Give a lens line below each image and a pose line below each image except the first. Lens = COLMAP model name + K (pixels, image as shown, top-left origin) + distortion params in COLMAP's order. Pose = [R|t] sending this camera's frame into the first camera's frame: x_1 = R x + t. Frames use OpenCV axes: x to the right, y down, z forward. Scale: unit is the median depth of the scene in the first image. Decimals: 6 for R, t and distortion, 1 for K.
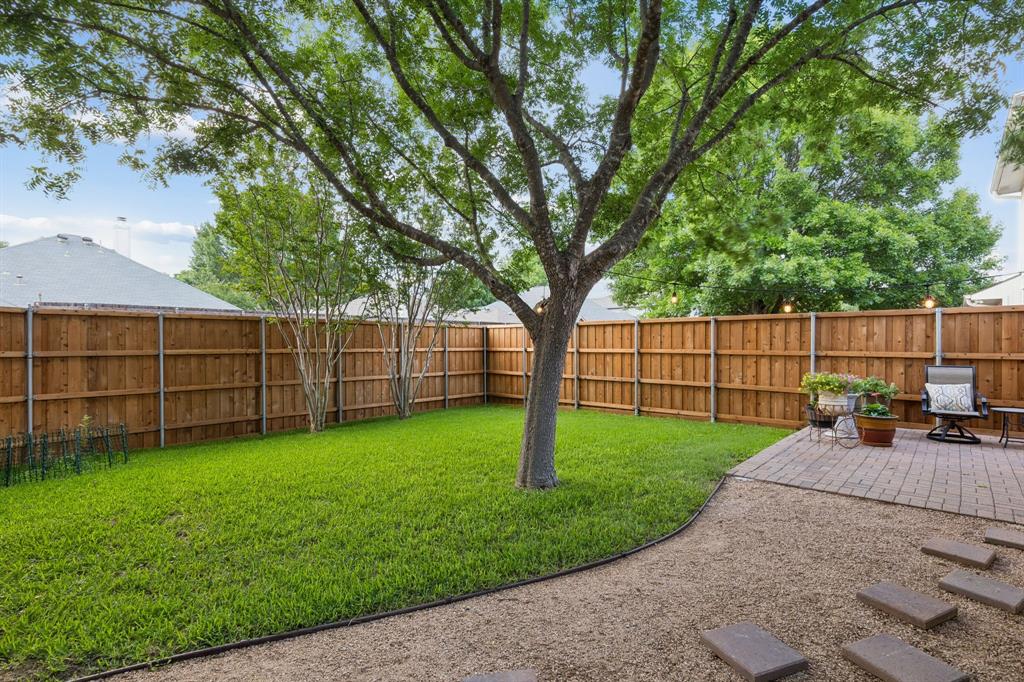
lens RADIAL K [[454.5, 0, 512.0], [0, 454.5, 341.0], [0, 0, 1]] dist [0.002773, 0.000216]
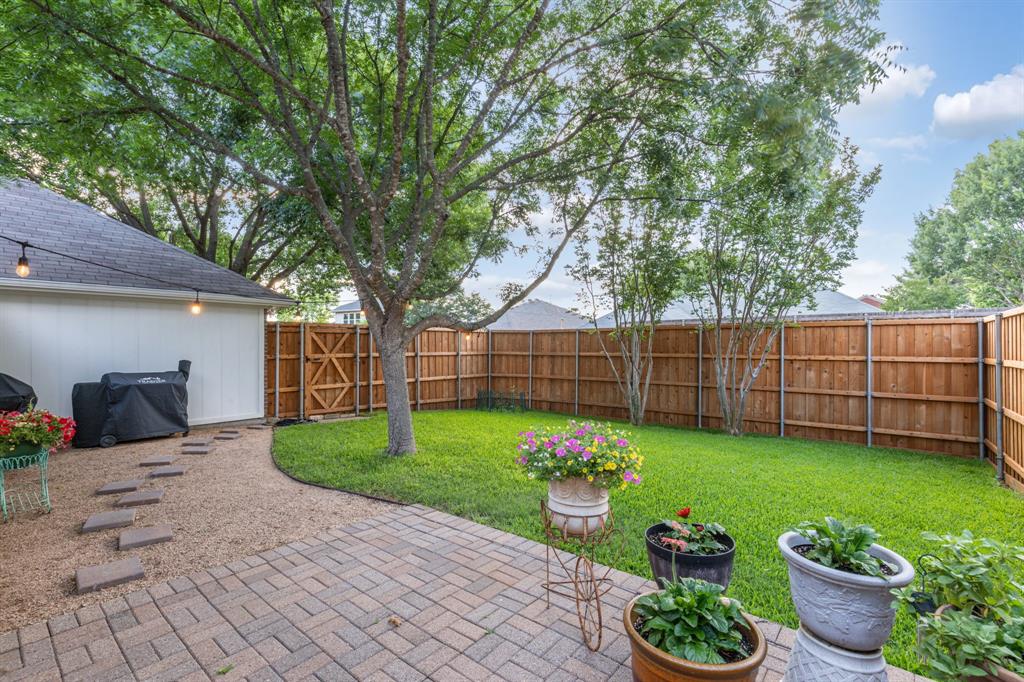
lens RADIAL K [[454.5, 0, 512.0], [0, 454.5, 341.0], [0, 0, 1]] dist [0.002773, 0.000216]
pose [[0.094951, -0.009146, -0.995440, 0.773476], [0.001774, 0.999958, -0.009018, -0.005842], [0.995480, -0.000910, 0.094963, 0.632021]]
